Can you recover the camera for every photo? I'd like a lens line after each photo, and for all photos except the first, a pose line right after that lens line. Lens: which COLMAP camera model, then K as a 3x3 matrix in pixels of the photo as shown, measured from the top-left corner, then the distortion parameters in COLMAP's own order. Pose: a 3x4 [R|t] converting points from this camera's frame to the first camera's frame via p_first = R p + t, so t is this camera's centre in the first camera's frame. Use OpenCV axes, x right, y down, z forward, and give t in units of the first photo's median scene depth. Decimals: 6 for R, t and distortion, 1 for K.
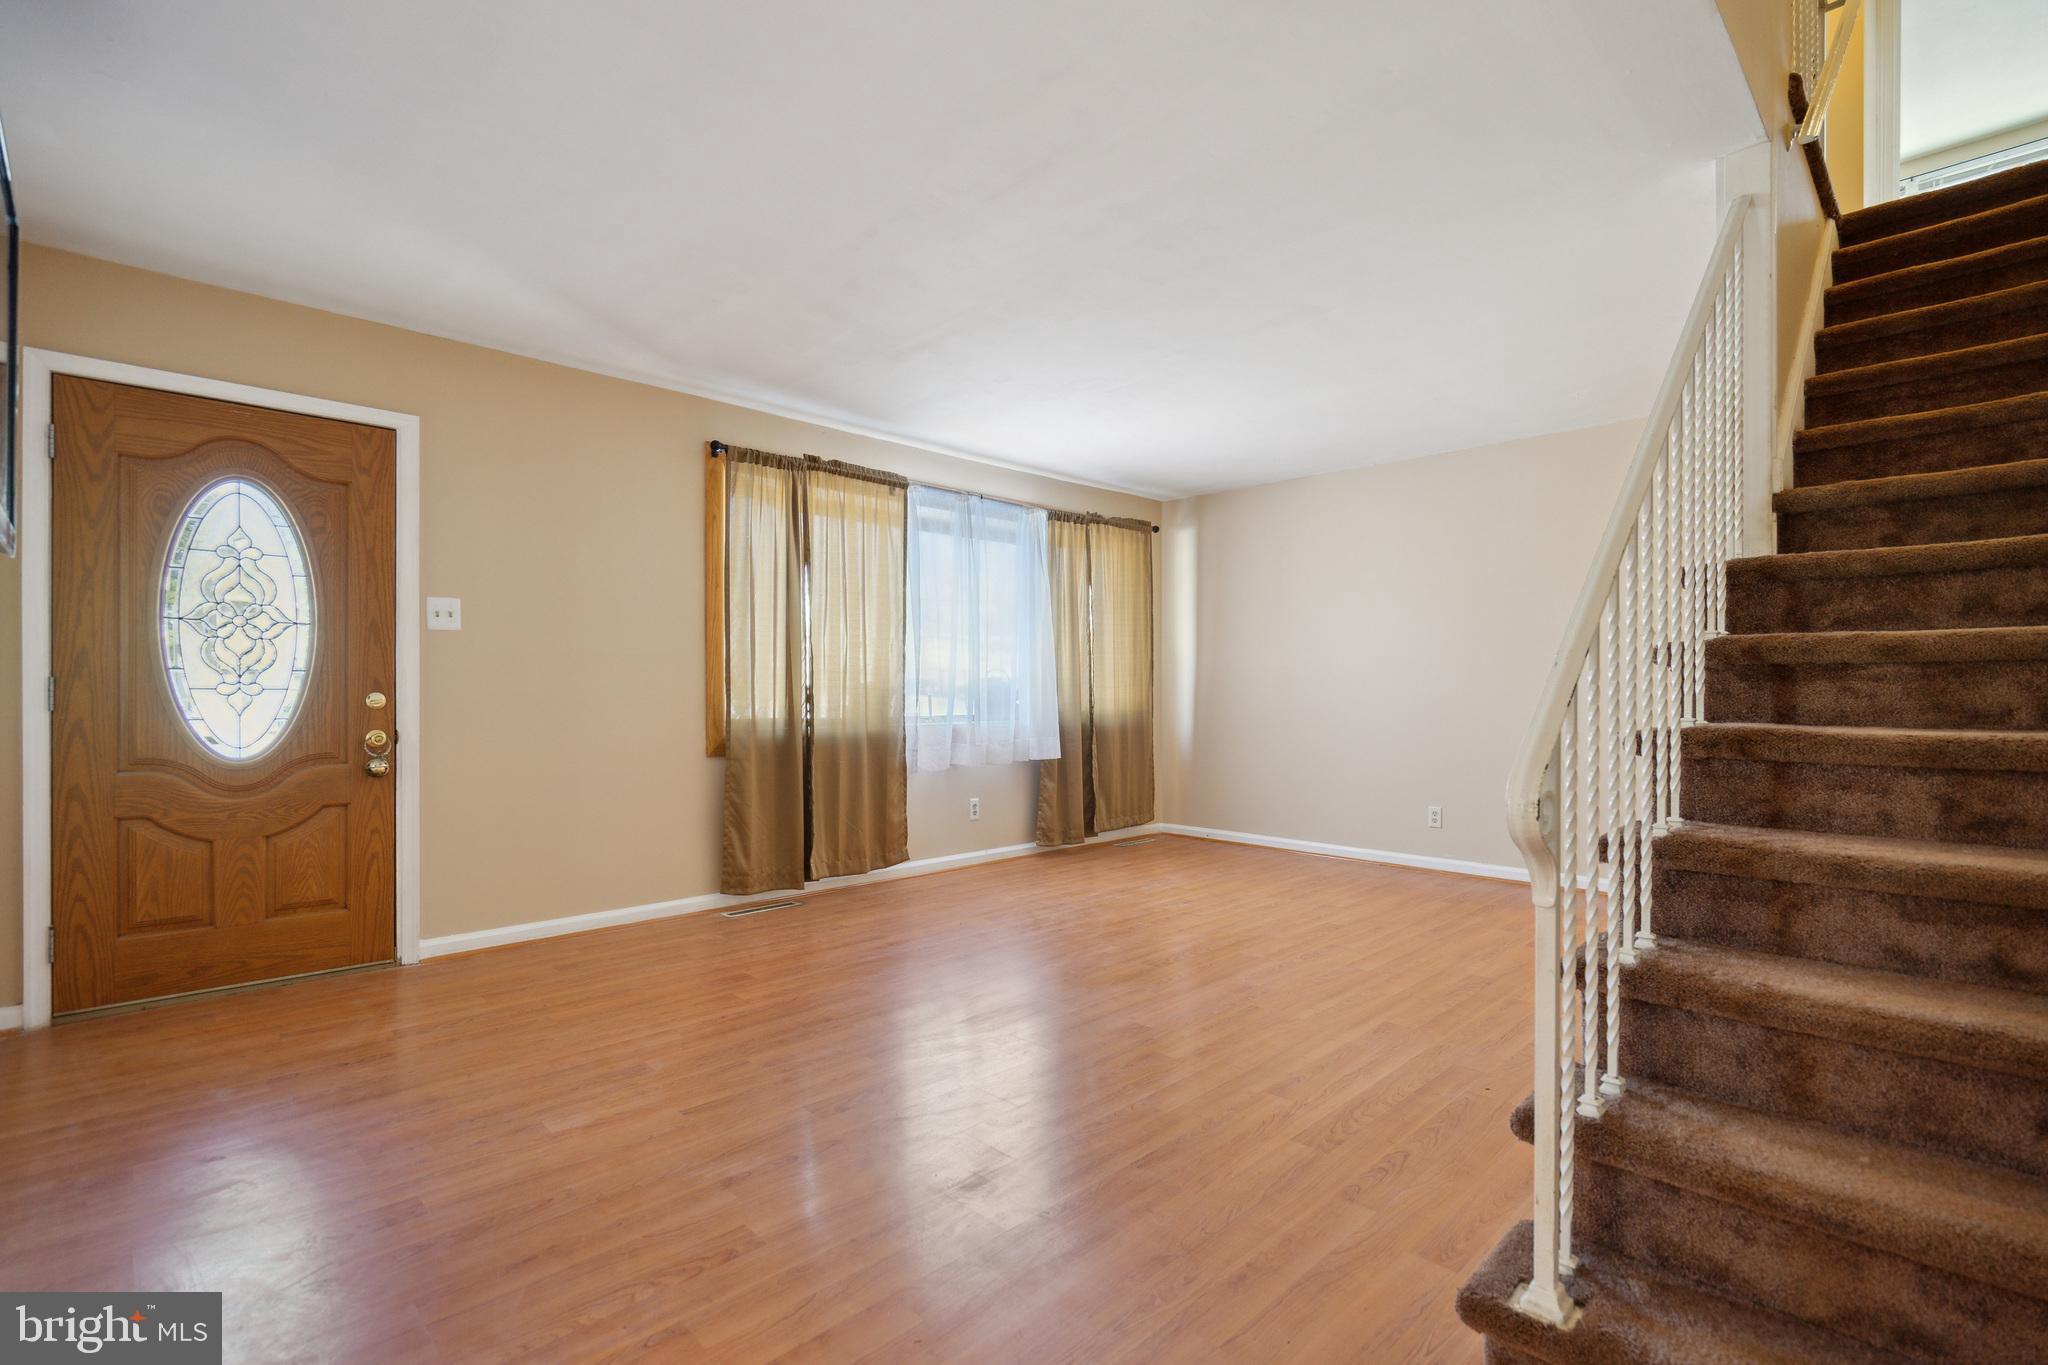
lens RADIAL K [[940.0, 0, 1033.2], [0, 940.0, 687.6], [0, 0, 1]] dist [-0.005785, 0.000523]
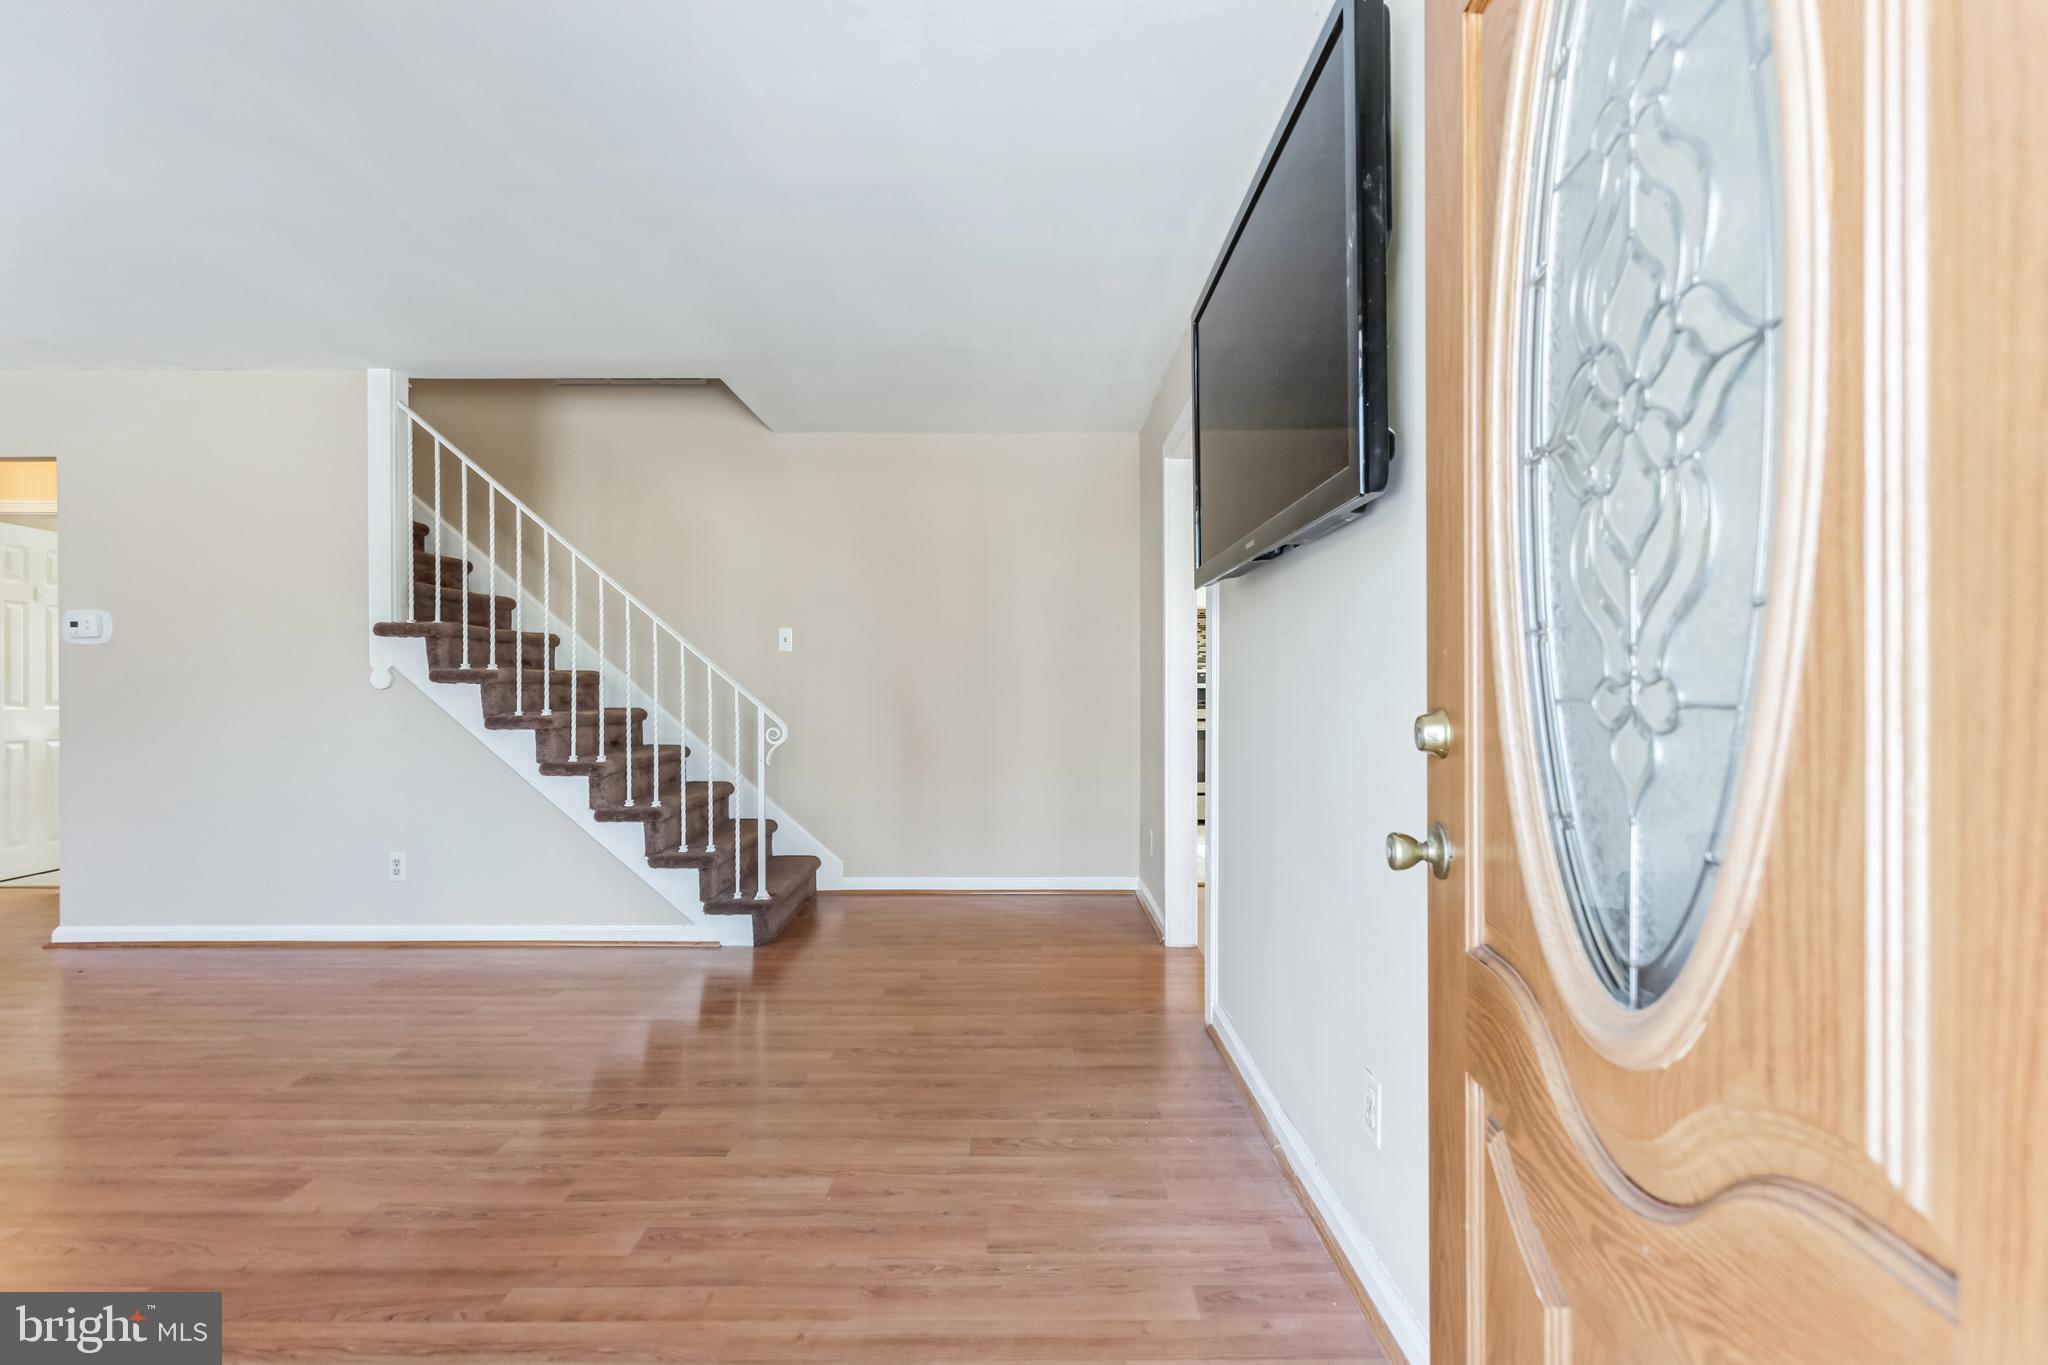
lens RADIAL K [[940.0, 0, 1033.2], [0, 940.0, 687.6], [0, 0, 1]] dist [-0.005785, 0.000523]
pose [[-0.722704, 0.001153, 0.691157, -0.800103], [-0.004708, 0.999967, -0.006591, -0.003318], [-0.691142, -0.008017, -0.722675, 0.947302]]
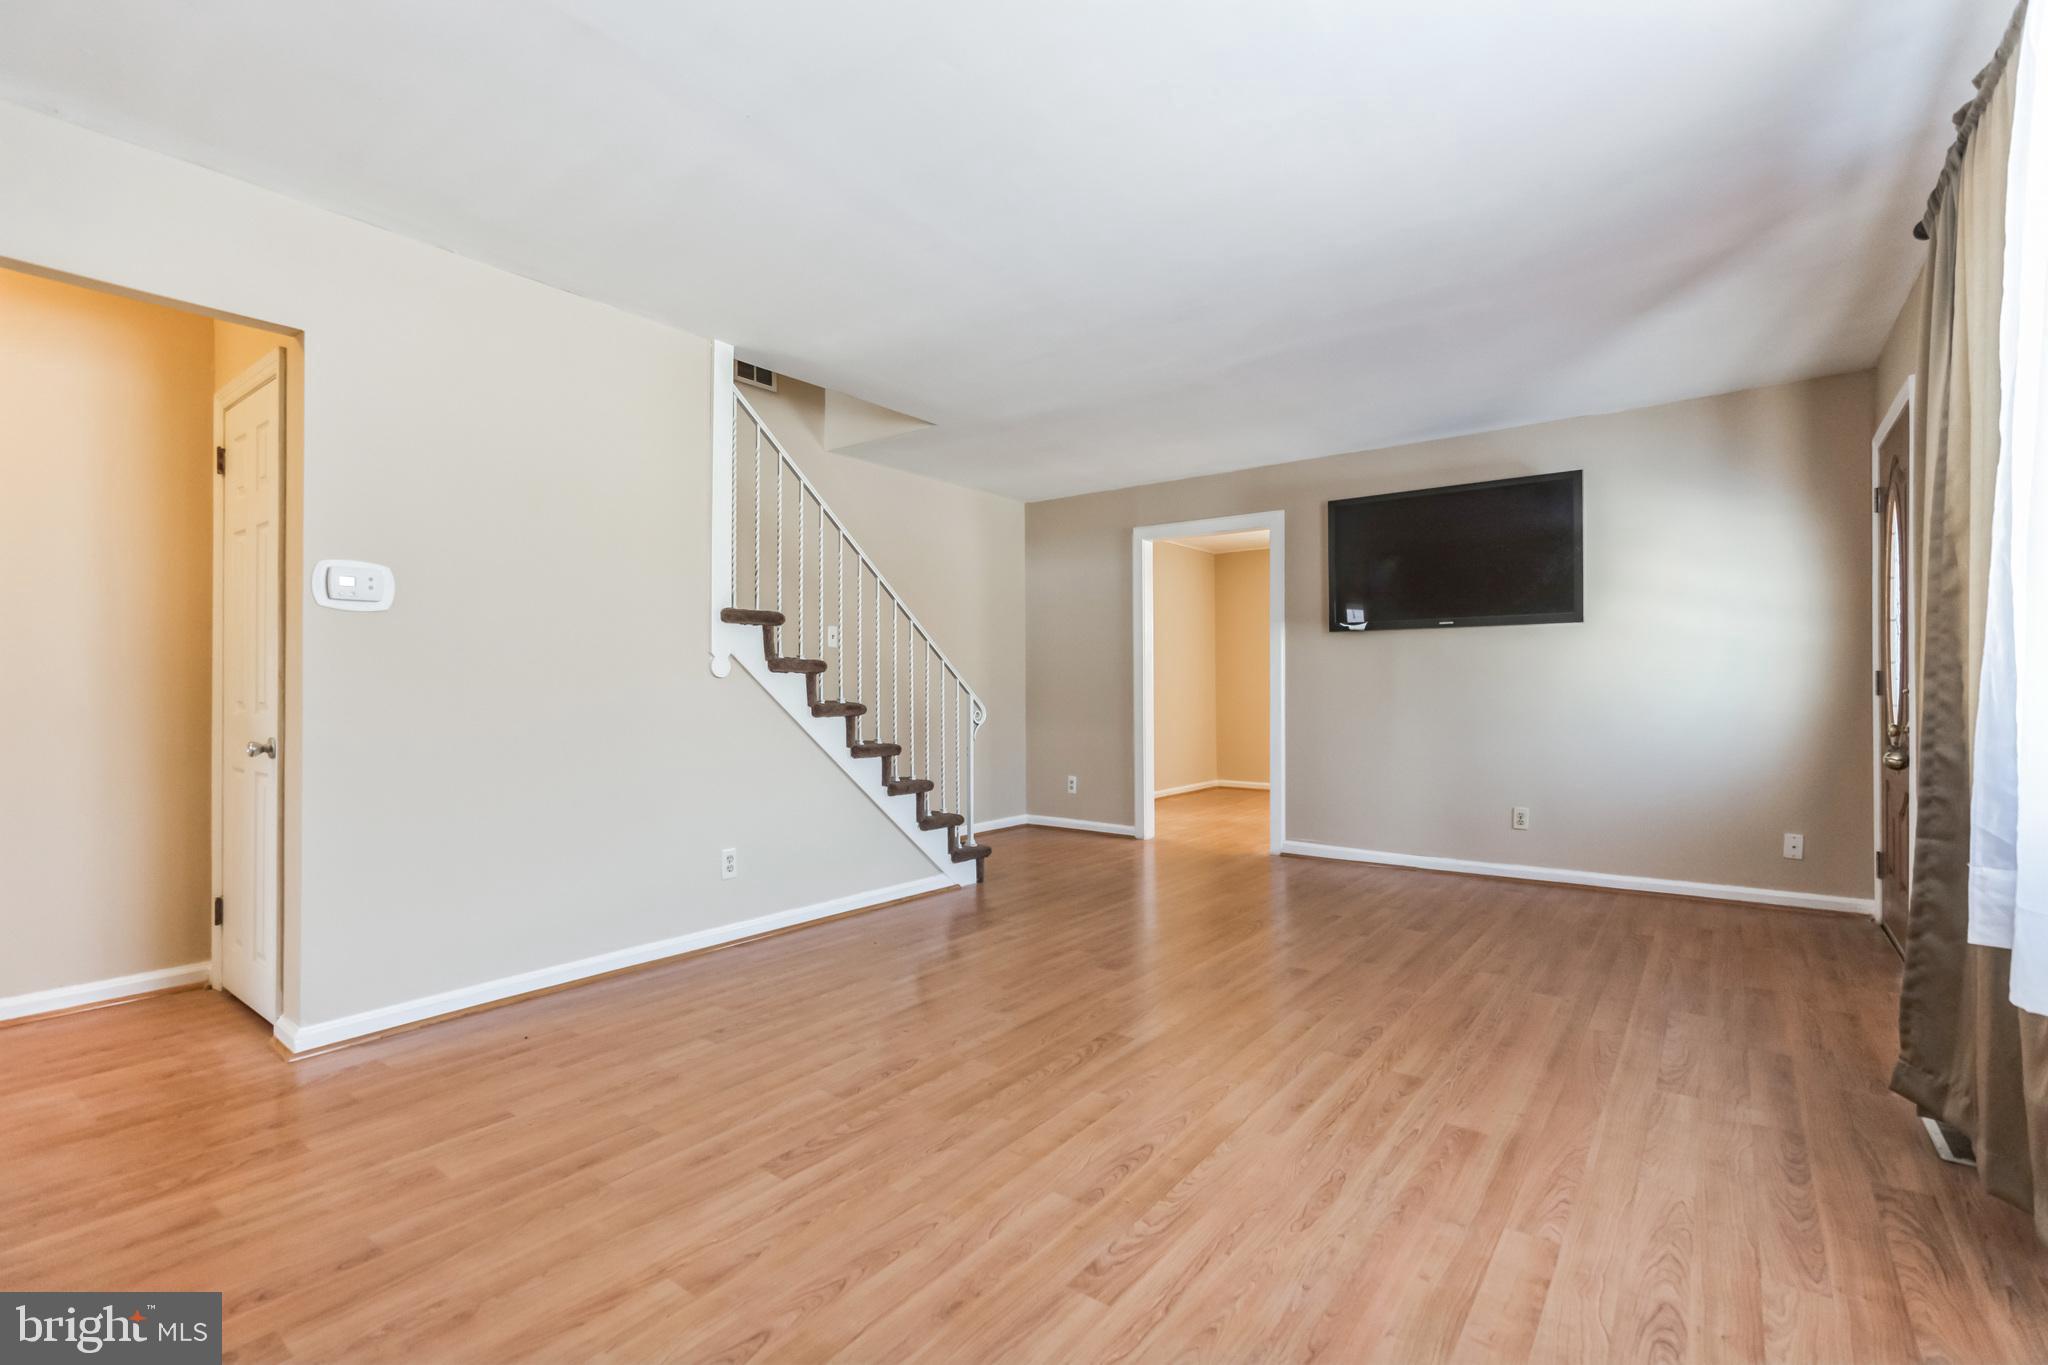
lens RADIAL K [[919.3, 0, 1023.2], [0, 919.3, 691.1], [0, 0, 1]] dist [-0.010962, 0.003337]
pose [[-0.990743, 0.004281, -0.135681, 0.304218], [0.004342, 0.999991, -0.000158, 0.010674], [0.135679, -0.000746, -0.990753, 1.728647]]
